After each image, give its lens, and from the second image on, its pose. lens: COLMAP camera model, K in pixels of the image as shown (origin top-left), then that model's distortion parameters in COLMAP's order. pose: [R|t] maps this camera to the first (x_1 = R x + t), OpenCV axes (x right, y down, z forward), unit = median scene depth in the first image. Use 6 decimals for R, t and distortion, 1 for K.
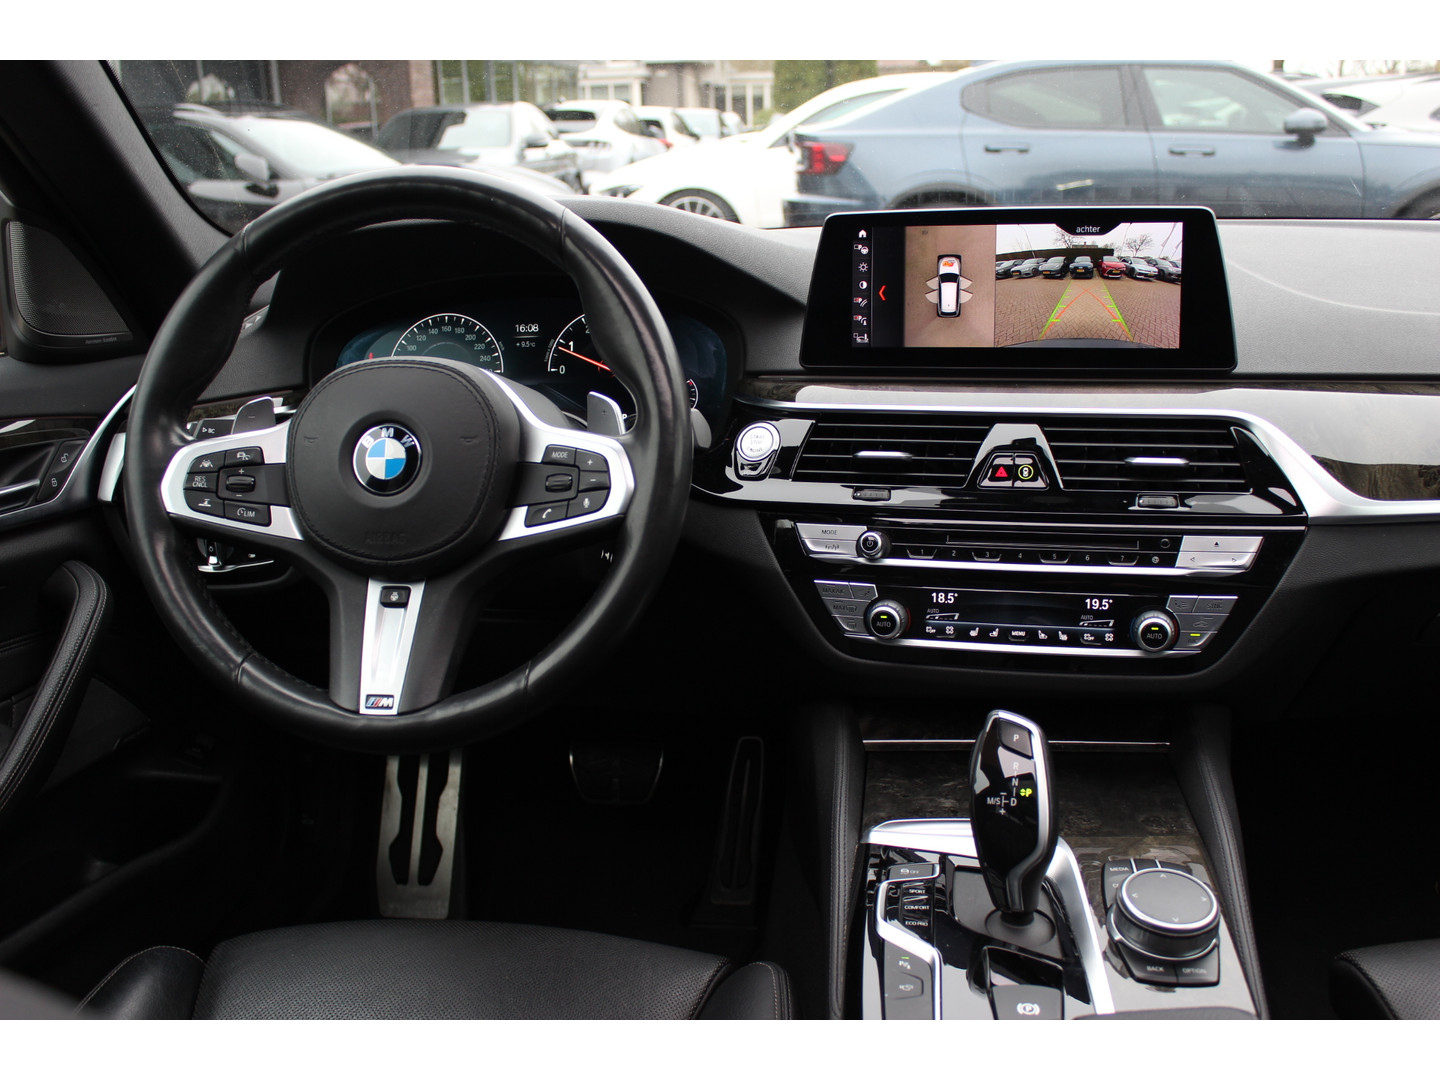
lens RADIAL K [[1356.8, 0, 720.0], [0, 1356.8, 540.0], [0, 0, 1]] dist [-0.158807, 0.149111]
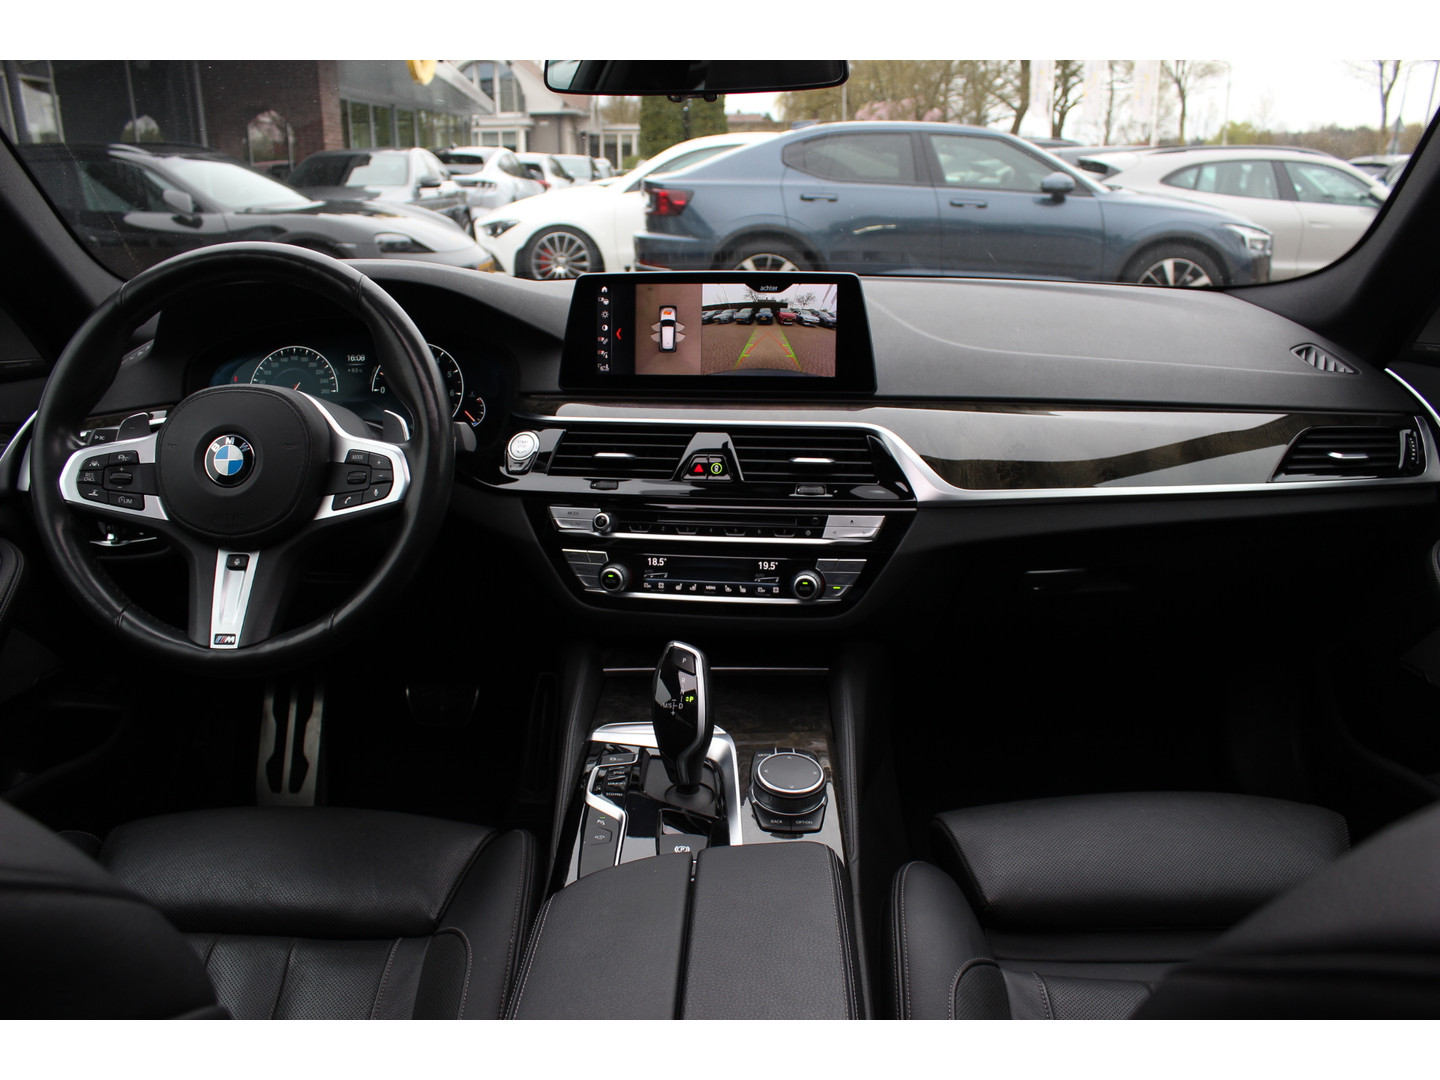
lens RADIAL K [[1146.9, 0, 720.0], [0, 1146.9, 540.0], [0, 0, 1]] dist [-0.181925, 0.145331]
pose [[0.993689, -0.004246, 0.112094, 0.100745], [0.002409, 0.999861, 0.016518, 0.002393], [-0.112148, -0.016143, 0.993560, -0.146264]]
